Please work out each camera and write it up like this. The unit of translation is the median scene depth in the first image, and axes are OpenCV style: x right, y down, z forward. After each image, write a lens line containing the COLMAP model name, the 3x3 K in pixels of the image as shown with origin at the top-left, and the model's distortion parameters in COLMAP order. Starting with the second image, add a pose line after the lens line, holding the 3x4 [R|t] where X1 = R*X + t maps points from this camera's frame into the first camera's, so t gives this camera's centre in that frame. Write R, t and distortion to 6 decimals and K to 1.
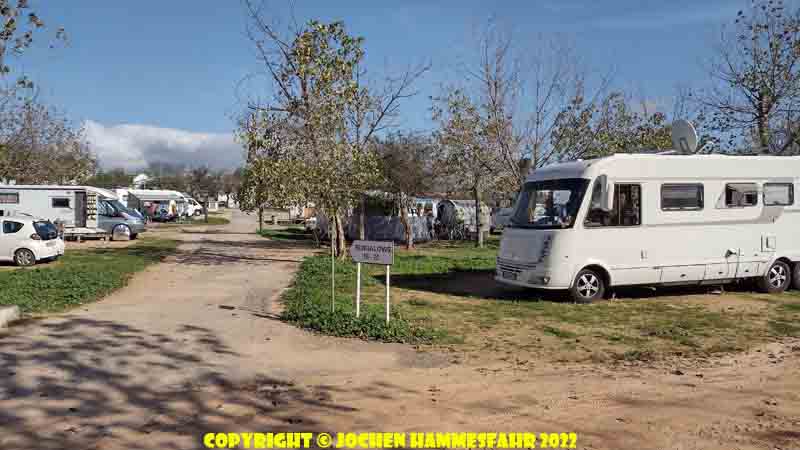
lens RADIAL K [[591.3, 0, 396.6], [0, 591.3, 225.7], [0, 0, 1]] dist [0.056921, -0.053825]
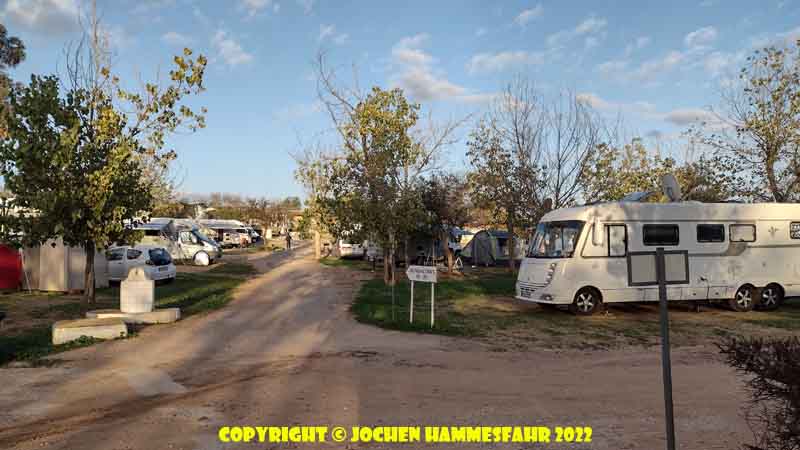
lens RADIAL K [[591.3, 0, 404.6], [0, 591.3, 228.2], [0, 0, 1]] dist [0.056921, -0.053825]
pose [[0.998417, 0.006693, -0.055839, -0.004789], [-0.009059, 0.999067, -0.042226, -0.003019], [0.055504, 0.042665, 0.997546, -0.301301]]
